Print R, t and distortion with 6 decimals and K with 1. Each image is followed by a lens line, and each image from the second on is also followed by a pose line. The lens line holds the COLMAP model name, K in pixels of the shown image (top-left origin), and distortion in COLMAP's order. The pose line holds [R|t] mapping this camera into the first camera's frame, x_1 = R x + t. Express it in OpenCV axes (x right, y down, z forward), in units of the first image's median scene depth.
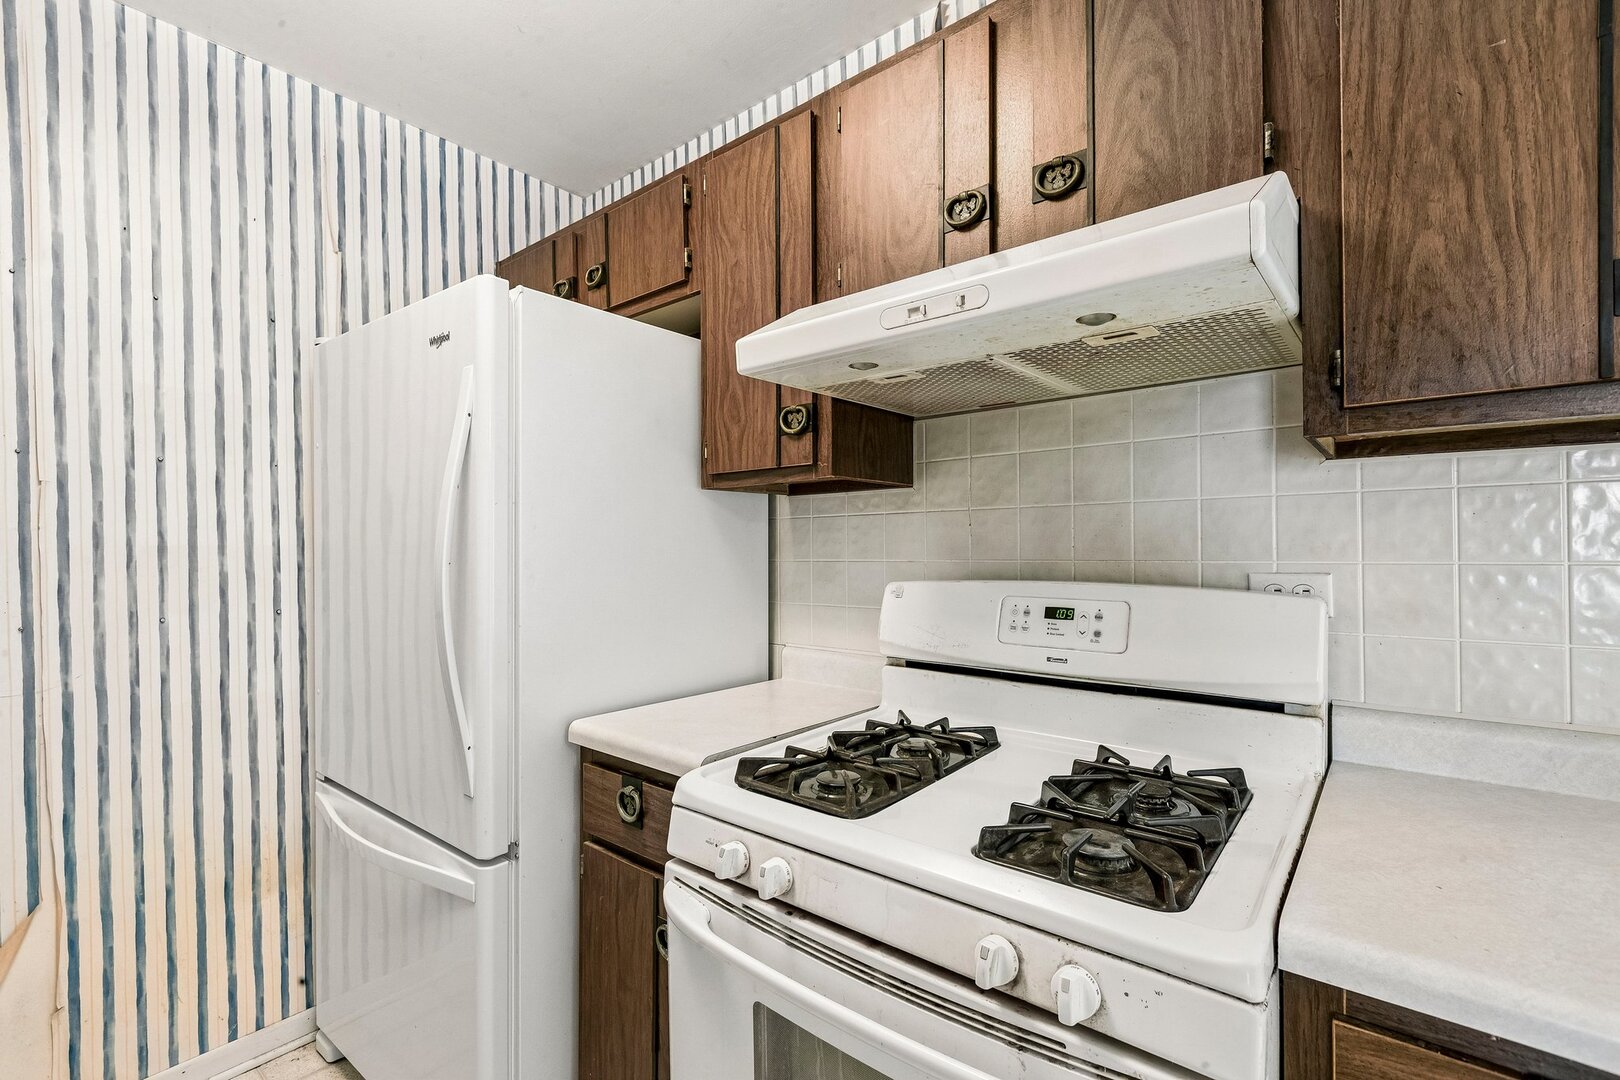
lens RADIAL K [[729.7, 0, 817.7], [0, 729.7, 545.1], [0, 0, 1]] dist [-0.000107, 0.001039]
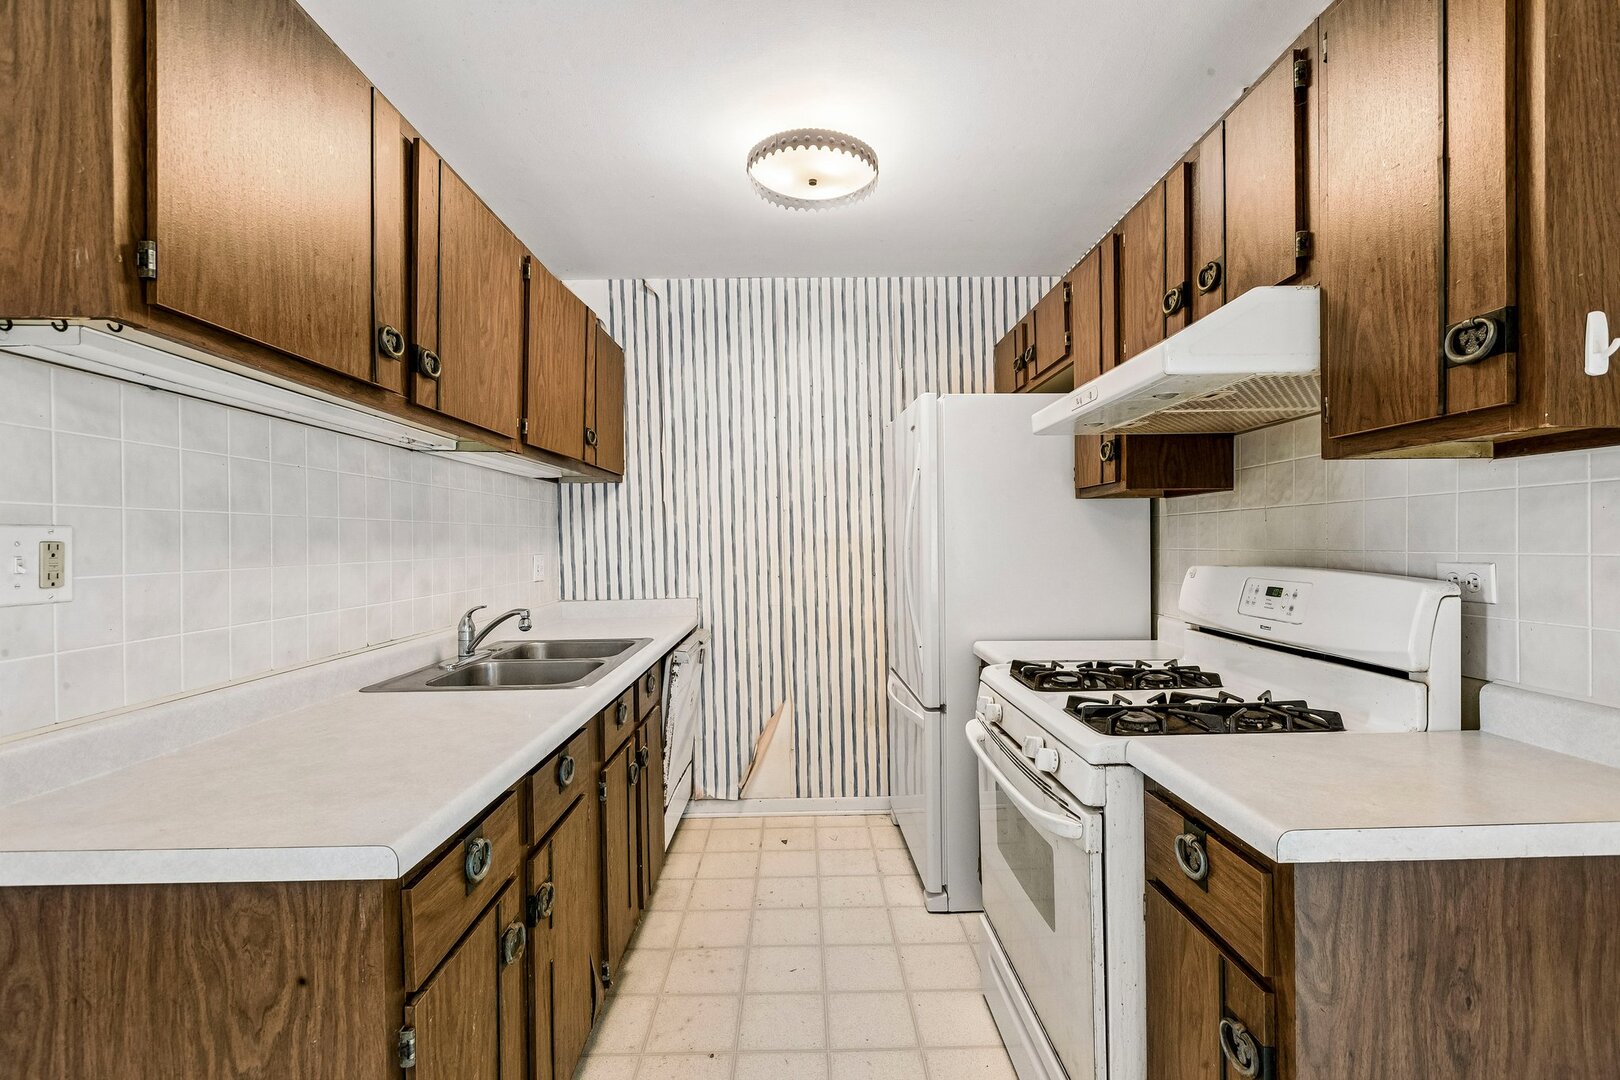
lens RADIAL K [[729.7, 0, 808.0], [0, 729.7, 550.5], [0, 0, 1]] dist [-0.000107, 0.001039]
pose [[0.645834, 0.010186, -0.763410, 0.666599], [0.007975, 0.999766, 0.020086, -0.008612], [0.763437, -0.019061, 0.645601, -0.371965]]
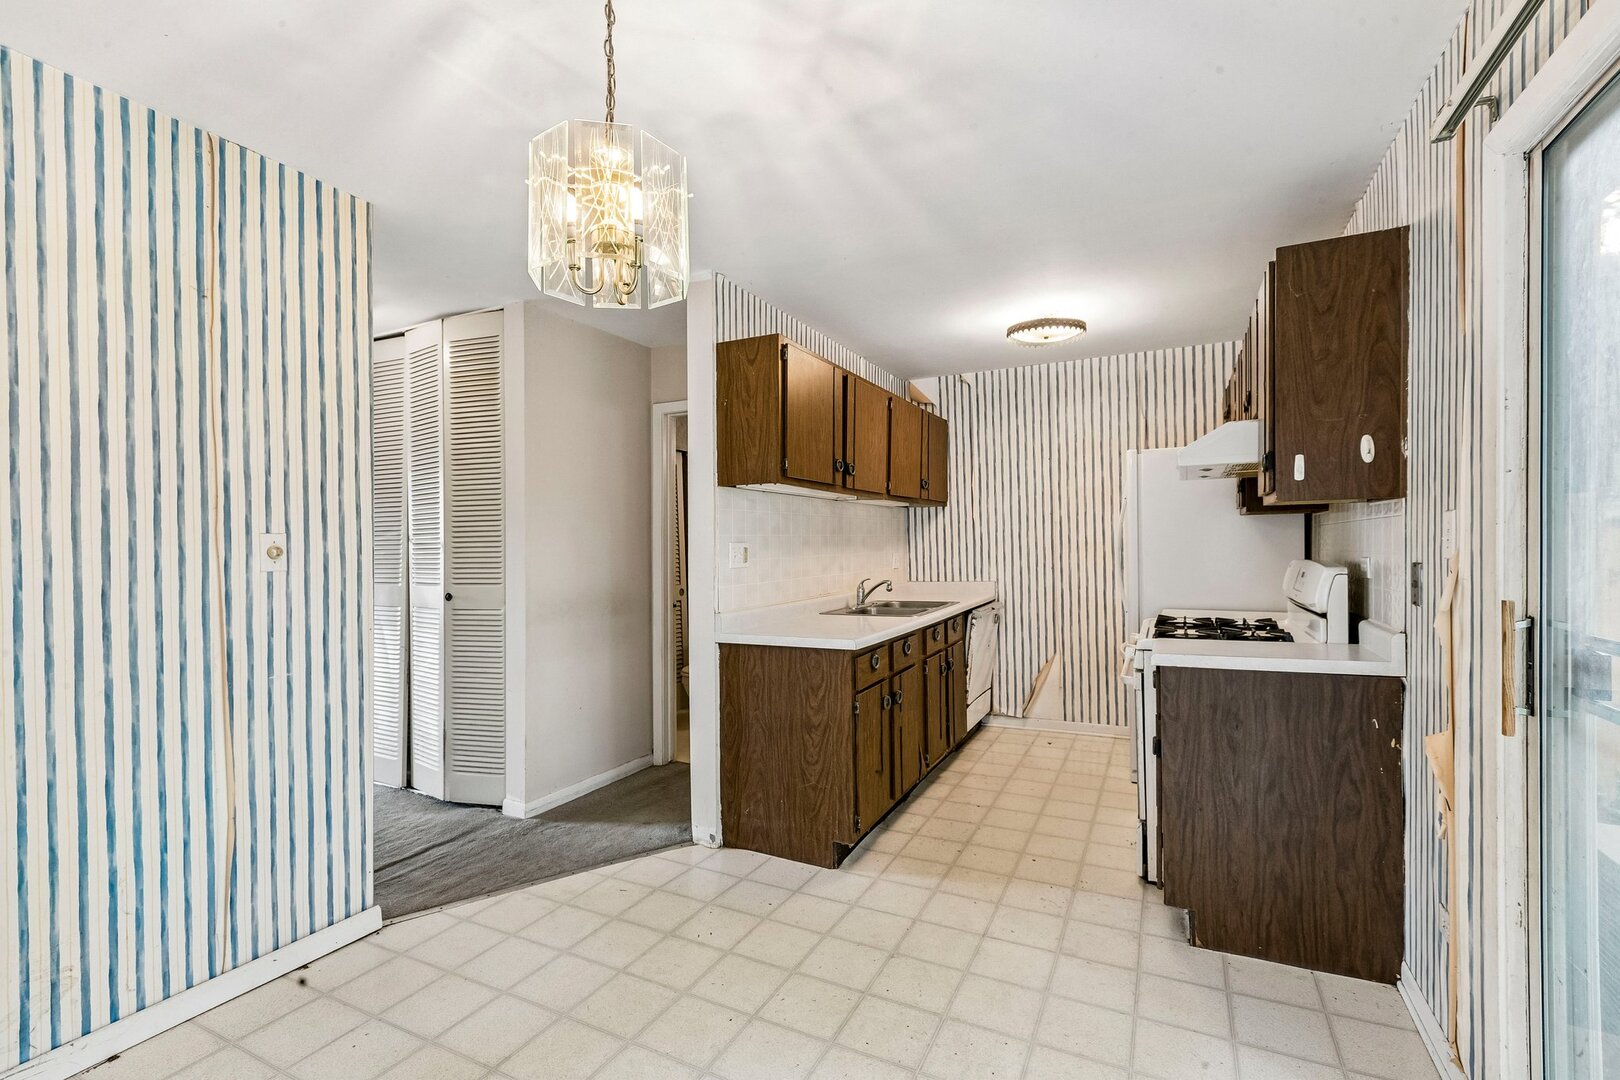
lens RADIAL K [[729.7, 0, 801.8], [0, 729.7, 552.6], [0, 0, 1]] dist [-0.000107, 0.001039]
pose [[0.218442, 0.015001, -0.975735, 1.810864], [0.015322, 0.999706, 0.018800, -0.031363], [0.975730, -0.019057, 0.218148, -0.787939]]
